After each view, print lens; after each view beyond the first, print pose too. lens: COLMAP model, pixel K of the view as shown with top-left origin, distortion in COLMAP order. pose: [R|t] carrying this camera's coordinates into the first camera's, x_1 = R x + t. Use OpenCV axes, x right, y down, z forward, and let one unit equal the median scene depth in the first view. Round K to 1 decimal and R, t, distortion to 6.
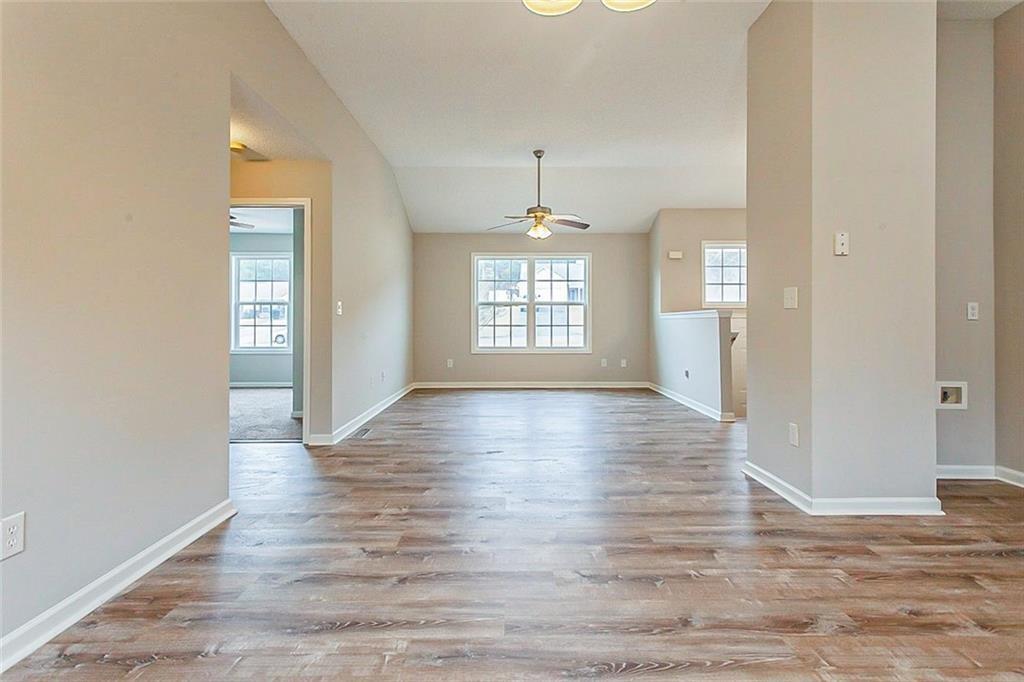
lens RADIAL K [[492.0, 0, 508.1], [0, 492.0, 318.7], [0, 0, 1]] dist [0.008675, 0.000648]
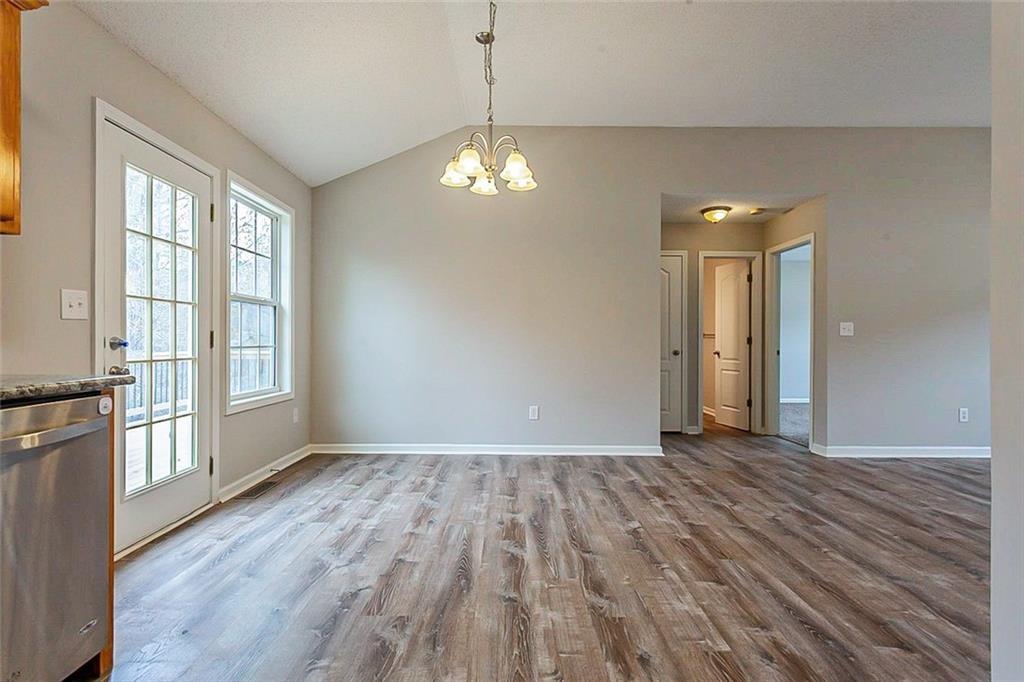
lens RADIAL K [[495.7, 0, 512.0], [0, 495.7, 341.0], [0, 0, 1]] dist [0.006109, 0.000380]
pose [[0.001227, 0.001082, -0.999999, 0.505208], [0.001992, 0.999997, 0.001085, 0.001028], [0.999997, -0.001993, 0.001225, 0.220560]]
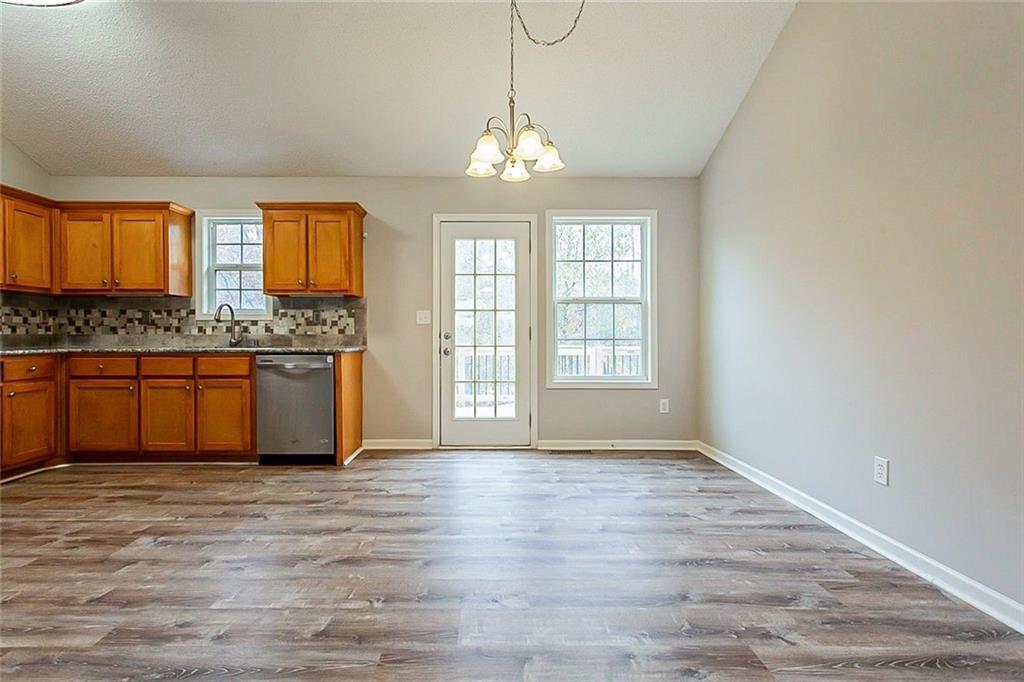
lens RADIAL K [[490.2, 0, 485.2], [0, 490.2, 338.2], [0, 0, 1]] dist [0.001032, 0.000114]
pose [[-0.999994, 0.001531, 0.003153, 0.057264], [0.001532, 0.999999, 0.000325, 0.005970], [-0.003152, 0.000330, -0.999995, 0.645777]]
